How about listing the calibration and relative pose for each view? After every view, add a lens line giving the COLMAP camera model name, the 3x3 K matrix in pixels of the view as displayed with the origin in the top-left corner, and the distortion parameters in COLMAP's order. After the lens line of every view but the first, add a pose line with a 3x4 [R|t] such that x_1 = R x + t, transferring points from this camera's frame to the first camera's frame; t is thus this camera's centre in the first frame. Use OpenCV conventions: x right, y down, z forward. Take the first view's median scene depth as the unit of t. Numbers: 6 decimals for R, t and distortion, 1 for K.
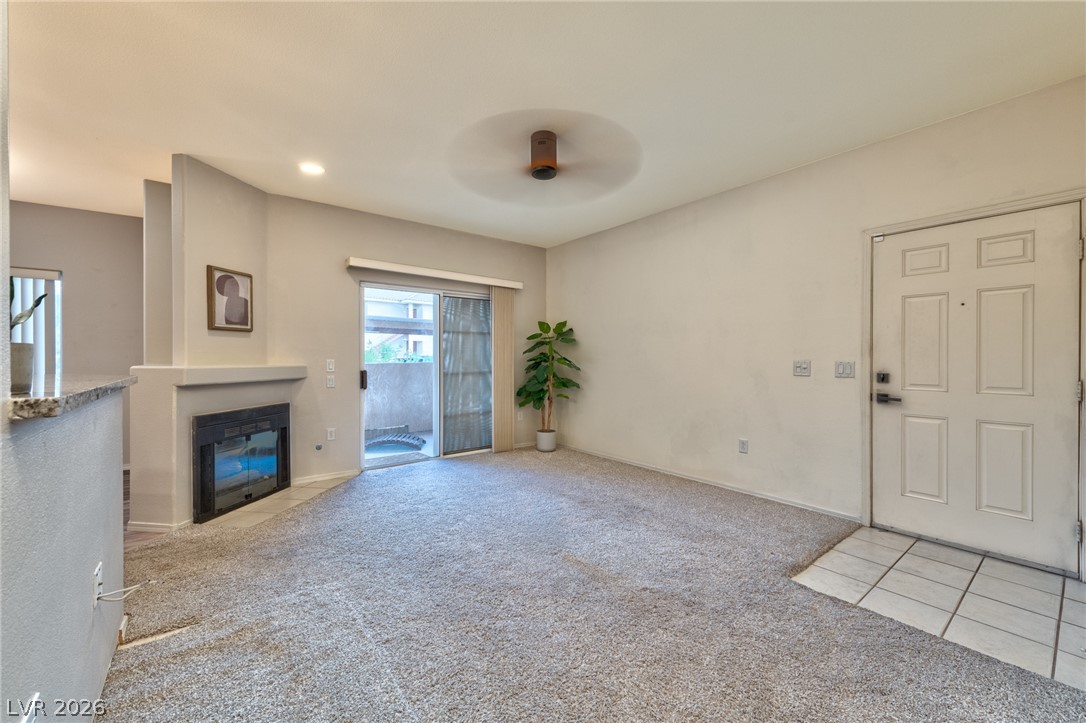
lens RADIAL K [[428.9, 0, 538.7], [0, 428.9, 353.1], [0, 0, 1]] dist [0.001754, 0.000078]
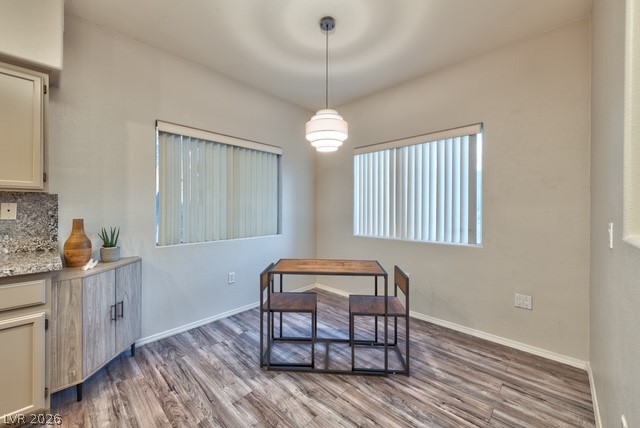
lens RADIAL K [[276.8, 0, 308.1], [0, 276.8, 214.7], [0, 0, 1]] dist [0.001854, -0.000103]
pose [[0.172935, 0.020017, -0.984730, -0.574487], [0.004492, 0.999767, 0.021111, -0.003349], [0.984923, -0.008074, 0.172805, 0.517542]]
